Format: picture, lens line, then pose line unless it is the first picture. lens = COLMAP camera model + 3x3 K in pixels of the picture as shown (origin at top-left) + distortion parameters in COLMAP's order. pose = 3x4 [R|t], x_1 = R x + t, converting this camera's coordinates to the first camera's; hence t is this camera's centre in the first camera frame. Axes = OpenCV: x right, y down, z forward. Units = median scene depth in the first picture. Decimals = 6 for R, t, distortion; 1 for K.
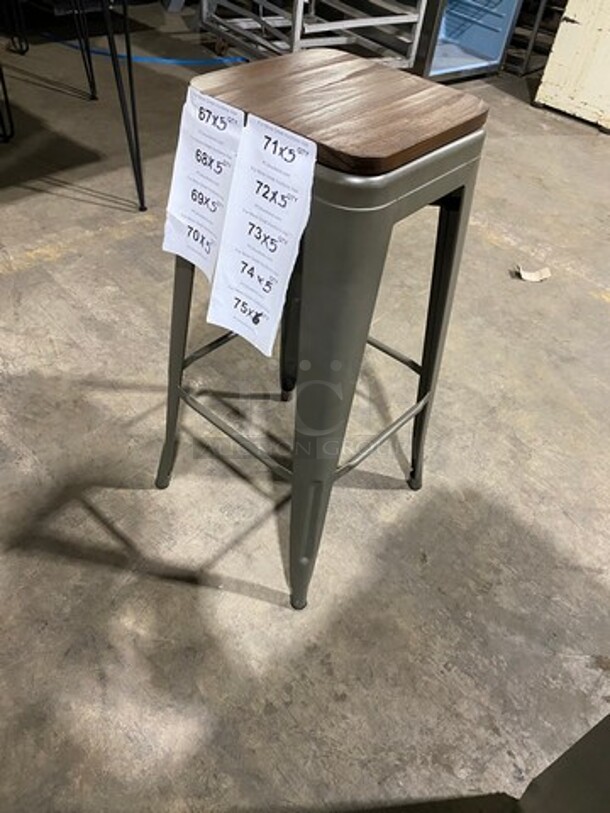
lens RADIAL K [[612.5, 0, 302.4], [0, 612.5, 405.4], [0, 0, 1]] dist [0.000998, -0.002308]
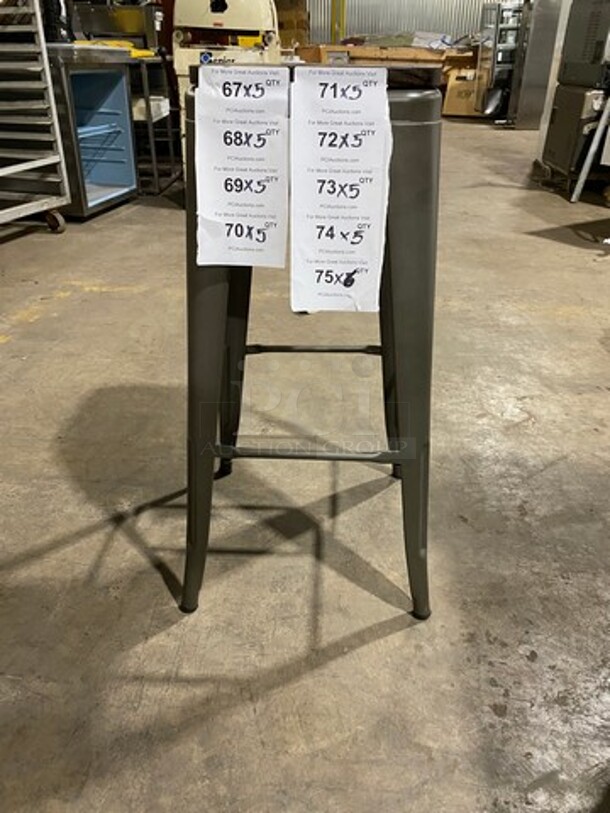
lens RADIAL K [[618.0, 0, 305.0], [0, 618.0, 406.5], [0, 0, 1]] dist [-0.000152, -0.000470]
pose [[0.769811, -0.387433, 0.507235, -0.664833], [0.491929, 0.866502, -0.084736, 0.071665], [-0.406690, 0.314754, 0.857632, 0.268341]]
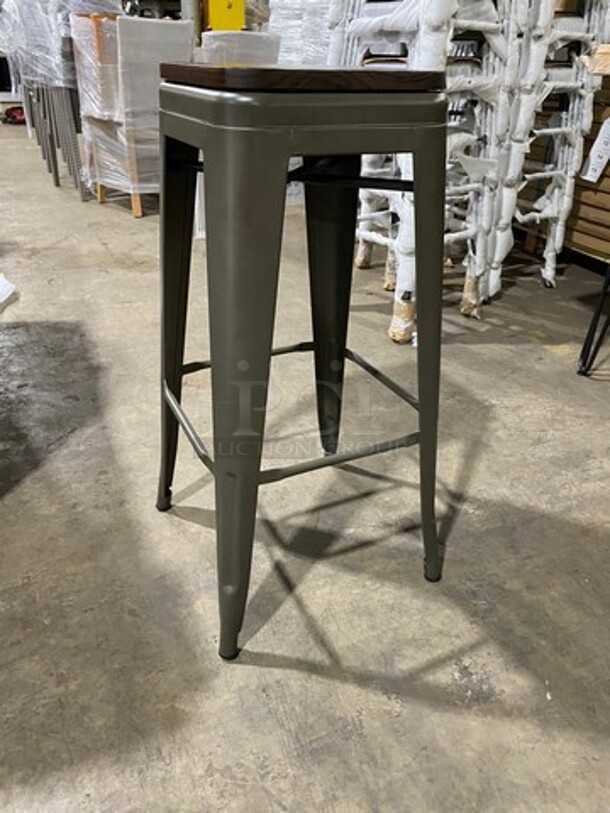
lens RADIAL K [[612.5, 0, 302.4], [0, 612.5, 405.4], [0, 0, 1]] dist [0.000998, -0.002308]
pose [[-0.381312, 0.367453, -0.848280, 1.063153], [-0.690188, 0.497307, 0.525668, -0.721754], [0.615014, 0.785916, 0.063982, 1.300160]]
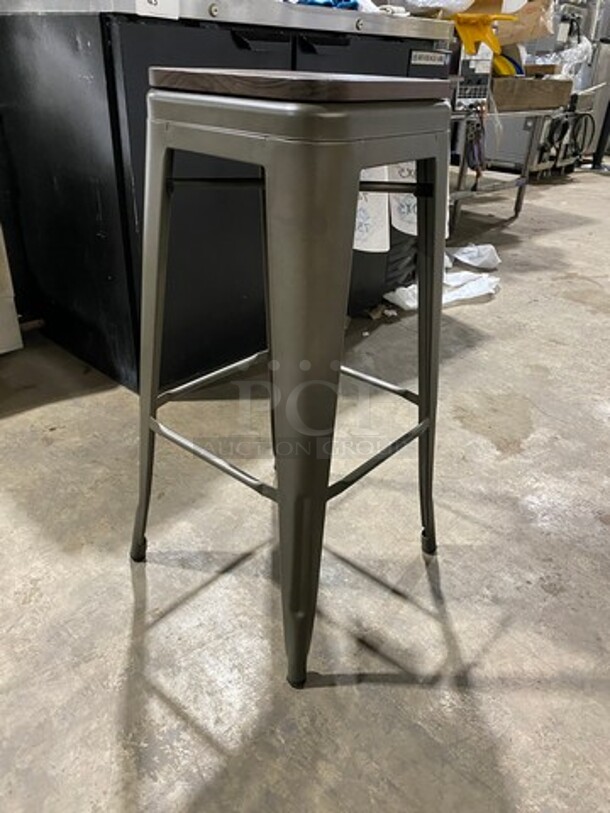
lens RADIAL K [[612.5, 0, 302.4], [0, 612.5, 405.4], [0, 0, 1]] dist [0.000998, -0.002308]
pose [[-0.990881, -0.106944, -0.081961, 0.088211], [-0.108178, 0.268805, 0.957100, -1.240683], [-0.080325, 0.957239, -0.277923, 1.685552]]
